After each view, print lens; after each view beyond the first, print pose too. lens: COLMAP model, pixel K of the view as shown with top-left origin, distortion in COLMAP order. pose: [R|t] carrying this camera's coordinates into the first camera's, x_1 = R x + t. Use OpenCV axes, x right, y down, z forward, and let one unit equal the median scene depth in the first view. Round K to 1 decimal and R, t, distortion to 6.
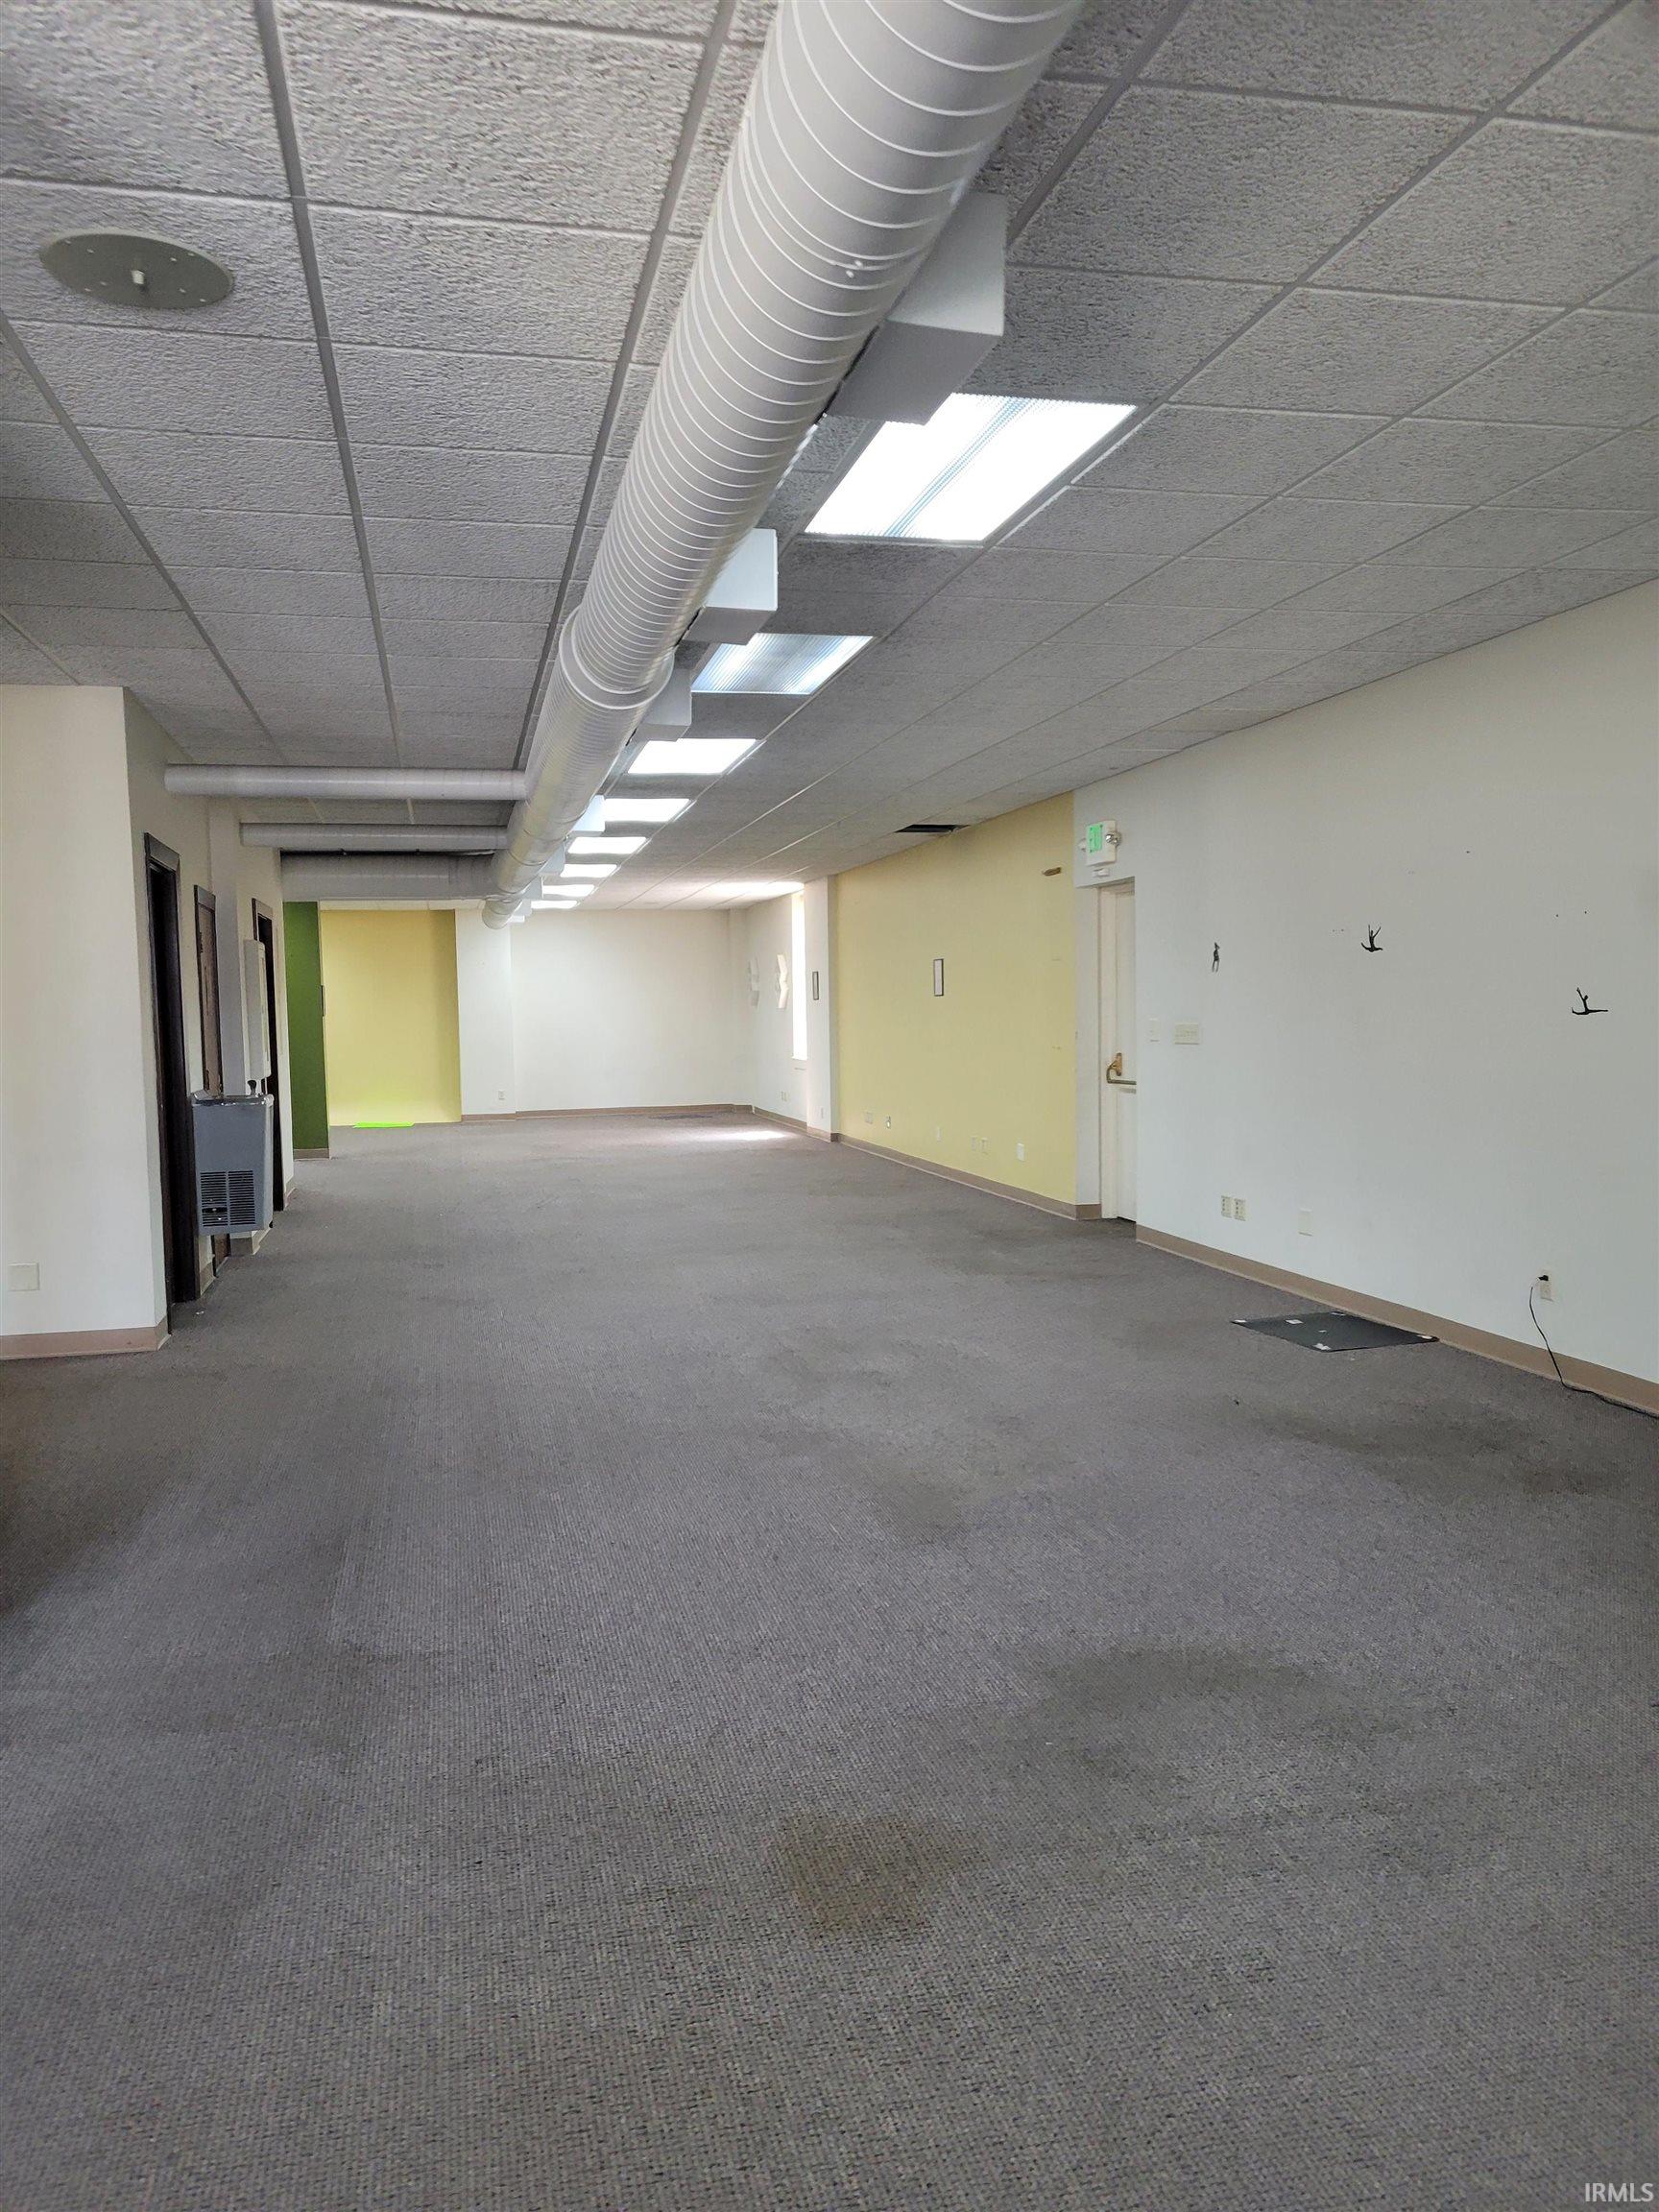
lens RADIAL K [[1655.9, 0, 834.7], [0, 1655.9, 1113.3], [0, 0, 1]] dist [0.017715, -0.030870]
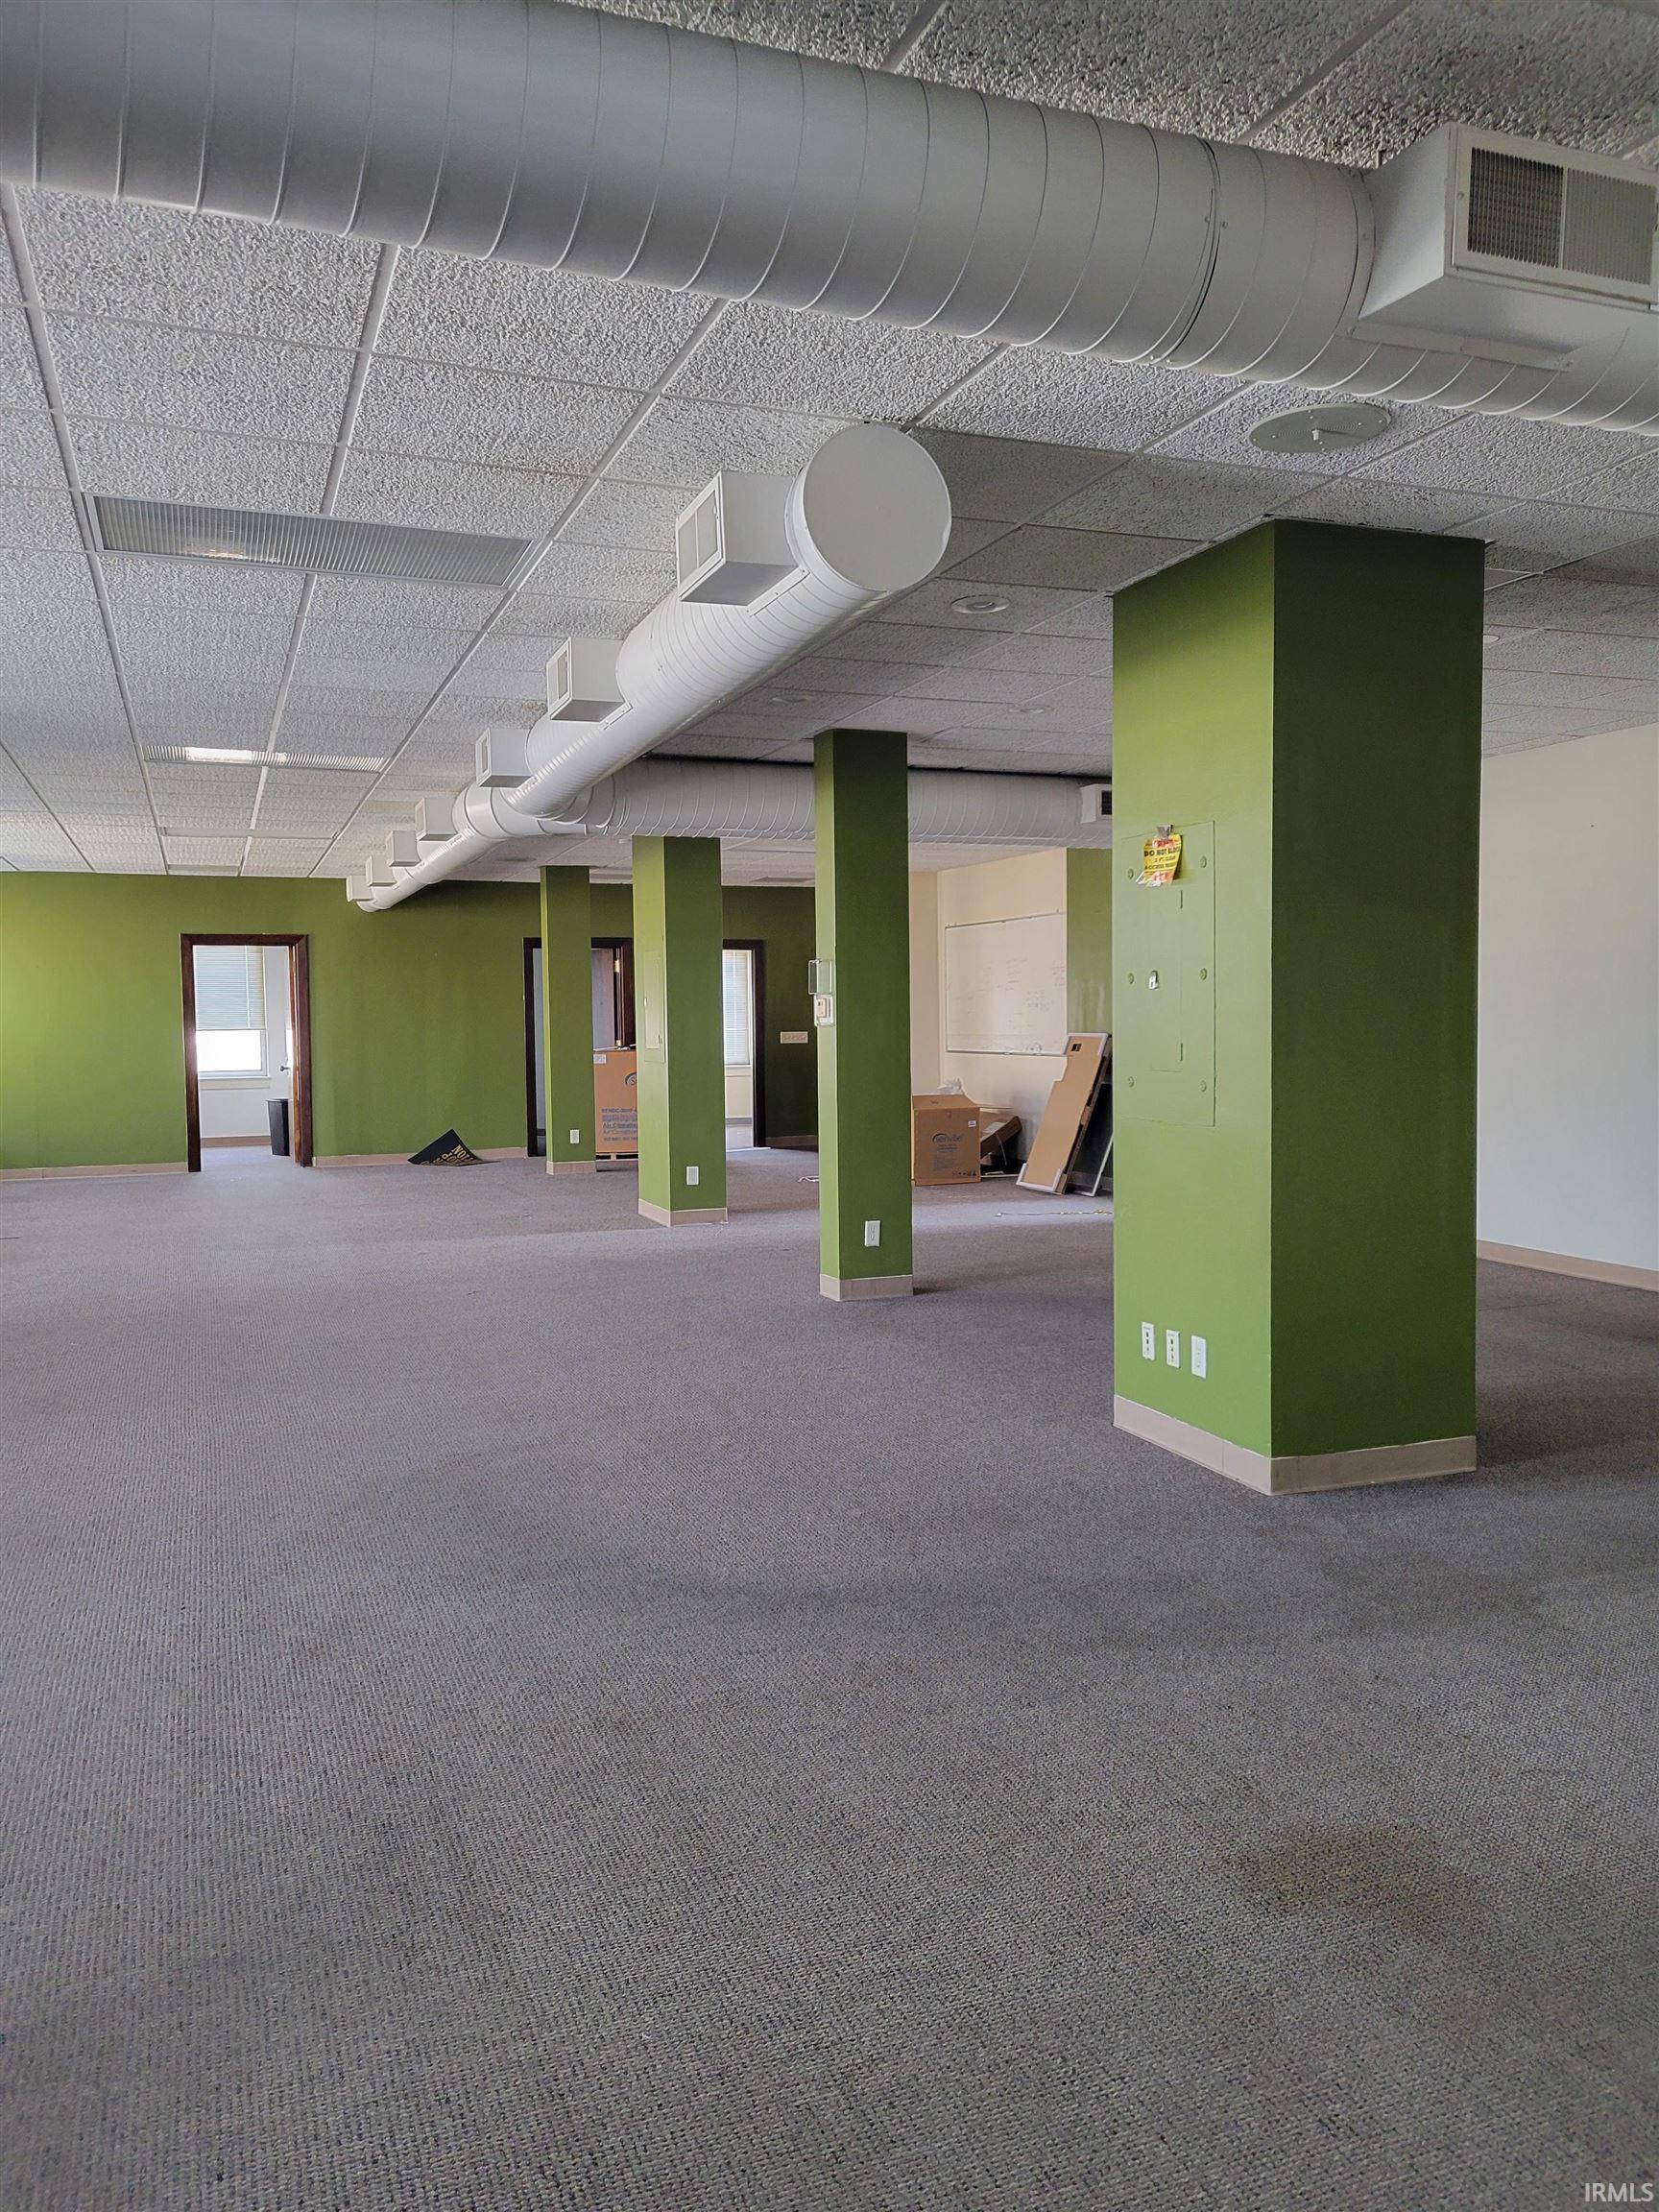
lens RADIAL K [[1655.9, 0, 838.9], [0, 1655.9, 1103.4], [0, 0, 1]] dist [0.017715, -0.030870]
pose [[0.142582, 0.074811, -0.986952, 0.812166], [-0.056483, 0.996130, 0.067347, -0.051267], [0.988170, 0.046143, 0.146256, 0.455998]]
